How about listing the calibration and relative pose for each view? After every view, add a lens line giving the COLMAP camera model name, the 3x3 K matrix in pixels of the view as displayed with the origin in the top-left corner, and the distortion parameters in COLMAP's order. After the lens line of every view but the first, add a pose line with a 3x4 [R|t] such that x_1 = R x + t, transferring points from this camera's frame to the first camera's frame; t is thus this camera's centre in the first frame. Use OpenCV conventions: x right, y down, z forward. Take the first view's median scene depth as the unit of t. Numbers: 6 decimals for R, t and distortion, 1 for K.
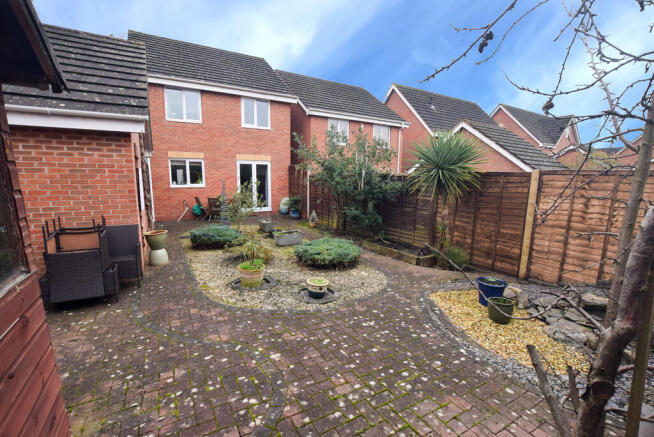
lens RADIAL K [[287.8, 0, 325.9], [0, 287.8, 220.4], [0, 0, 1]] dist [-0.021397, -0.000183]
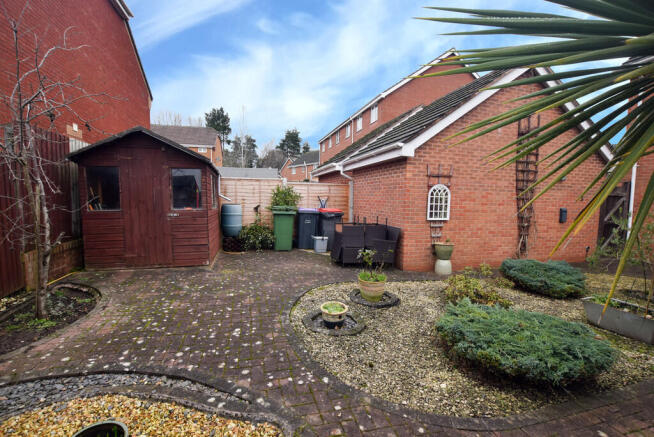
lens RADIAL K [[287.8, 0, 326.8], [0, 287.8, 219.4], [0, 0, 1]] dist [-0.021397, -0.000183]
pose [[-0.253056, 0.052020, -0.966052, 1.016035], [-0.160185, 0.982518, 0.094867, -0.145777], [0.954098, 0.178754, -0.240300, 1.526291]]
